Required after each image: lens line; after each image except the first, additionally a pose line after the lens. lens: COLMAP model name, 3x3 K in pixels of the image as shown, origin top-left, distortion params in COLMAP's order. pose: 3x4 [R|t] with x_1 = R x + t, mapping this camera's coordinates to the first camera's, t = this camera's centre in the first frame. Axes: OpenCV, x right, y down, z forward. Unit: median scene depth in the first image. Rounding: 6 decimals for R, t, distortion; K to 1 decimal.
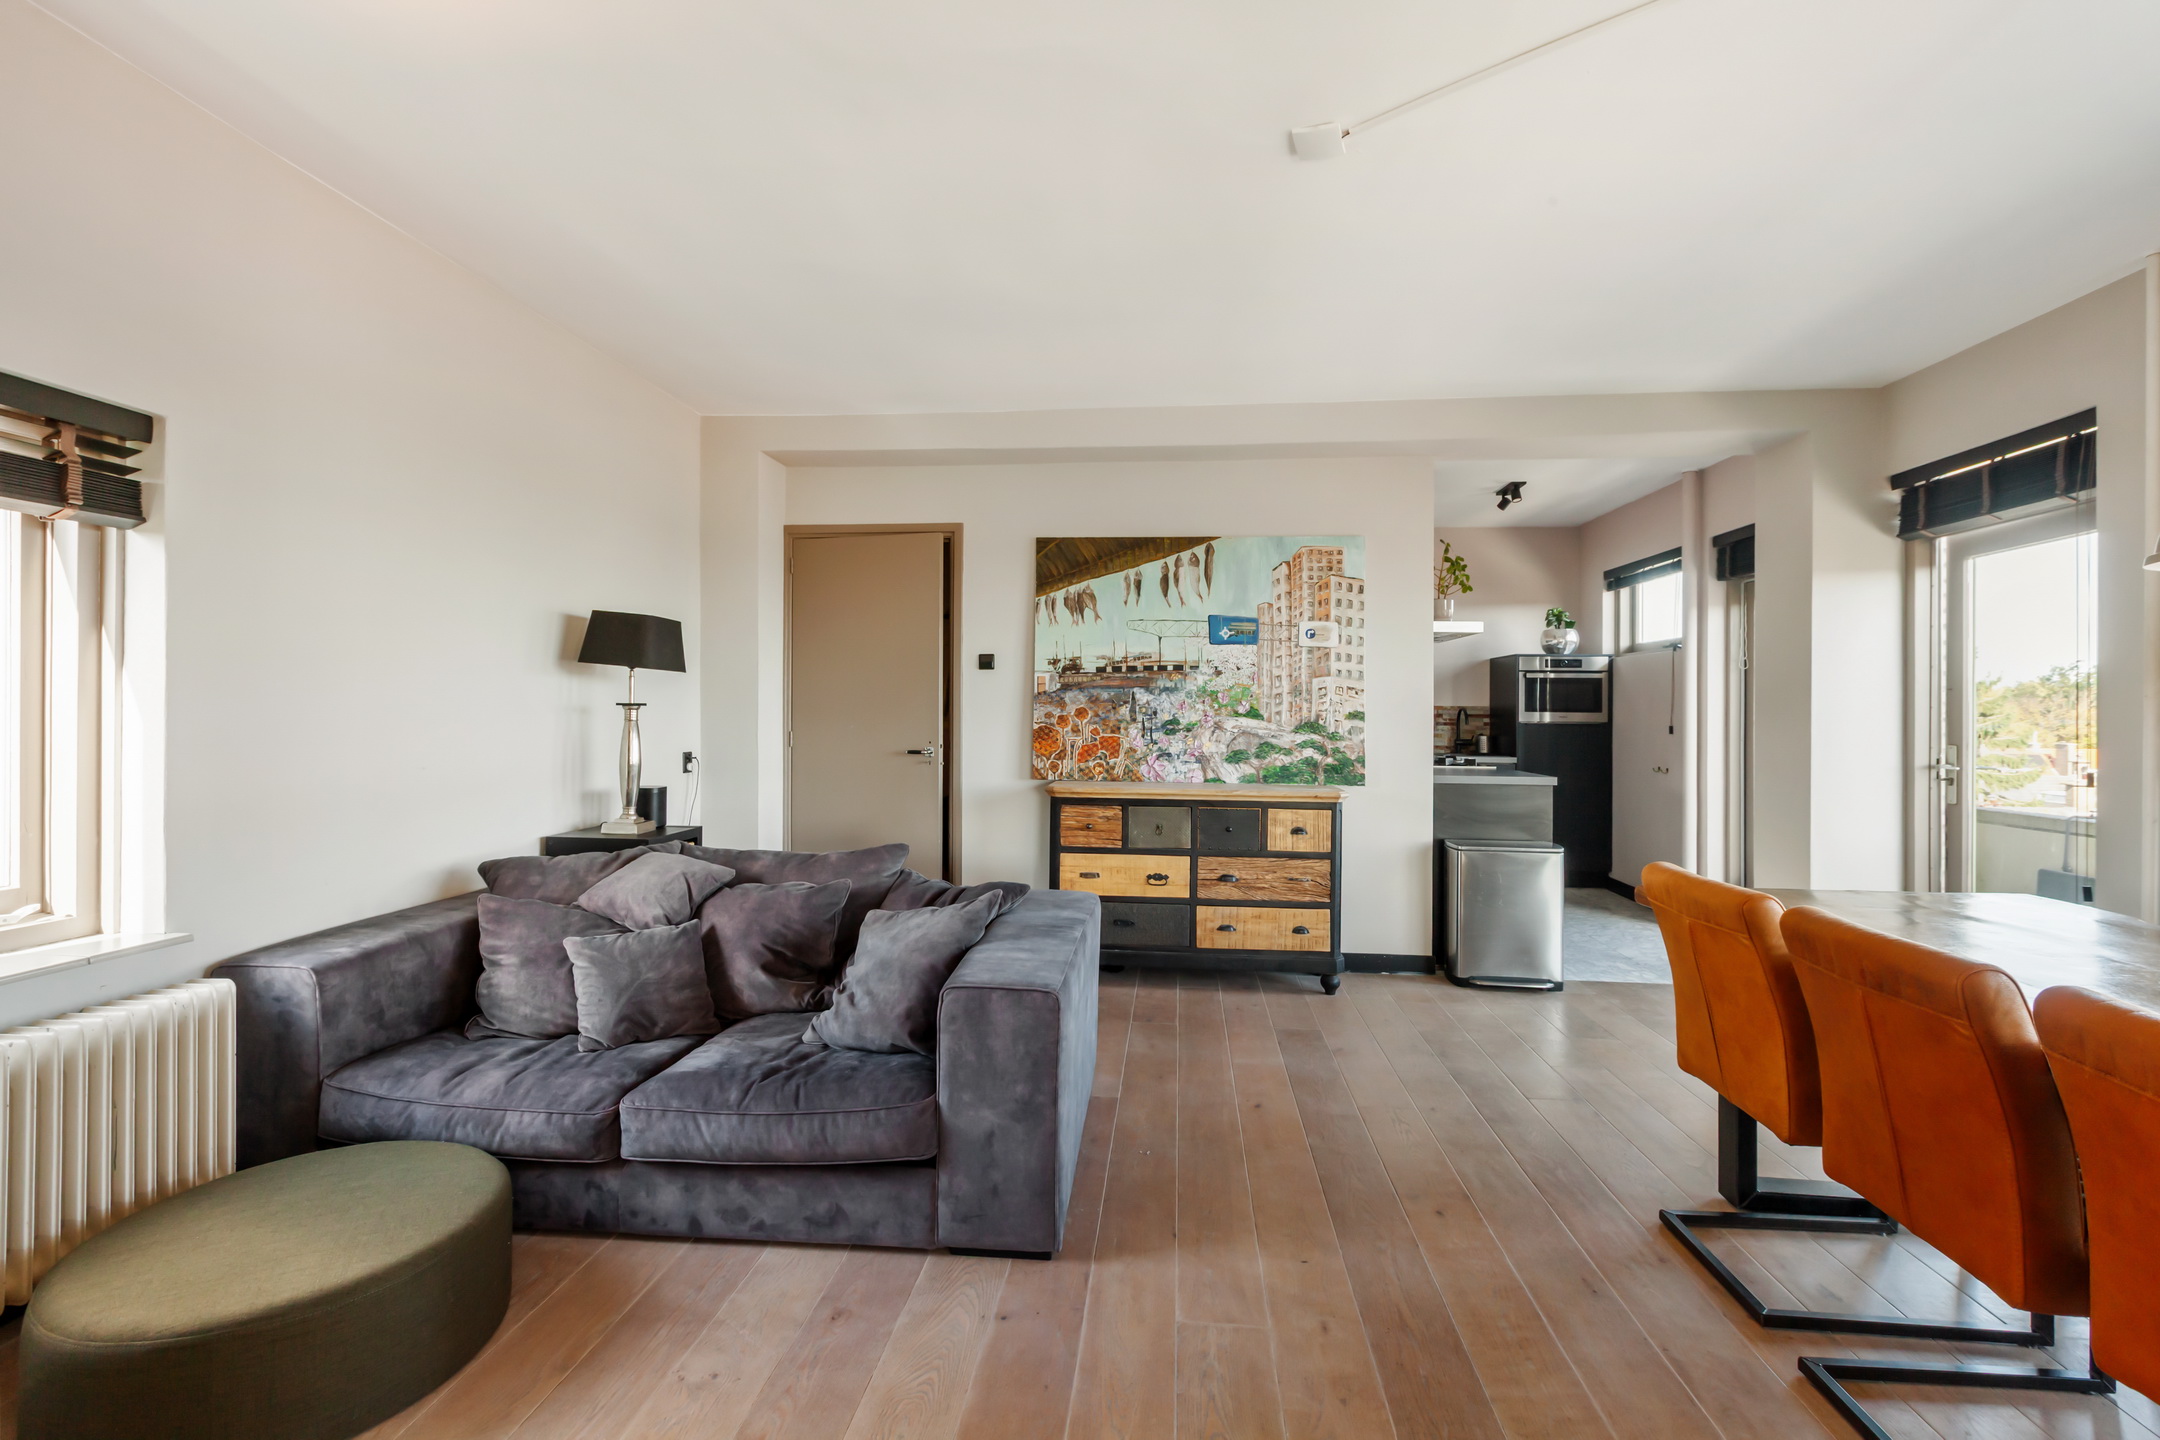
lens RADIAL K [[968.6, 0, 1080.5], [0, 968.6, 714.0], [0, 0, 1]] dist [-0.000334, 0.000277]
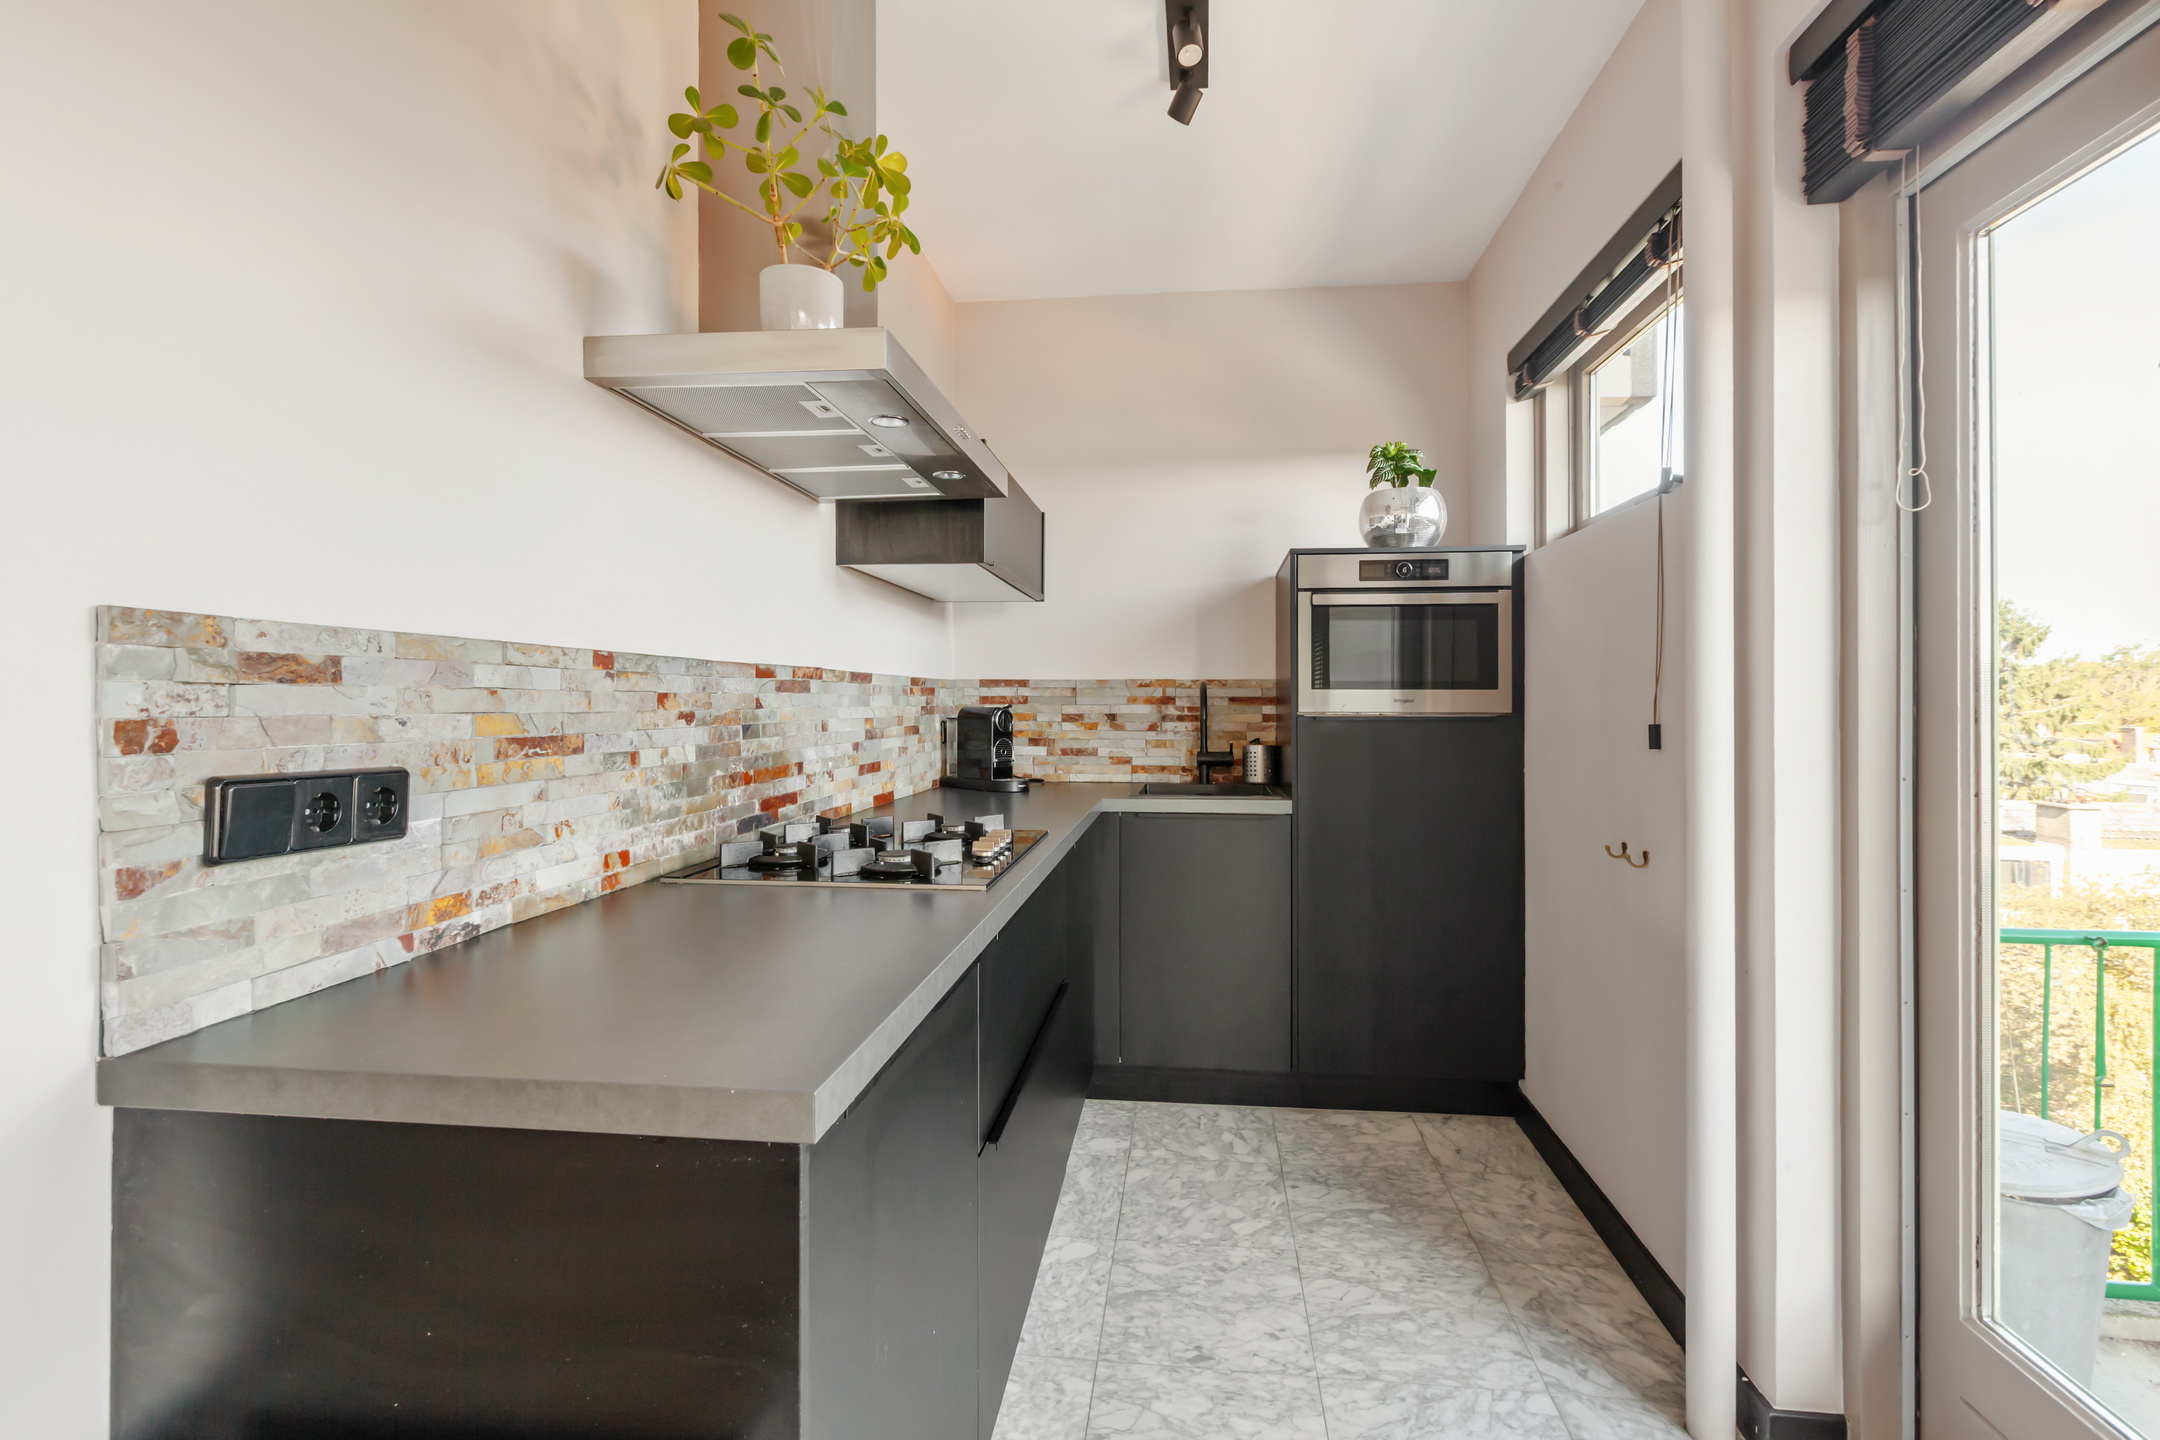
lens RADIAL K [[968.6, 0, 1094.2], [0, 968.6, 701.6], [0, 0, 1]] dist [-0.000334, 0.000277]
pose [[0.999851, -0.008630, -0.014933, 0.366872], [0.008586, 0.999959, -0.003039, 0.003803], [0.014959, 0.002910, 0.999884, 0.579089]]
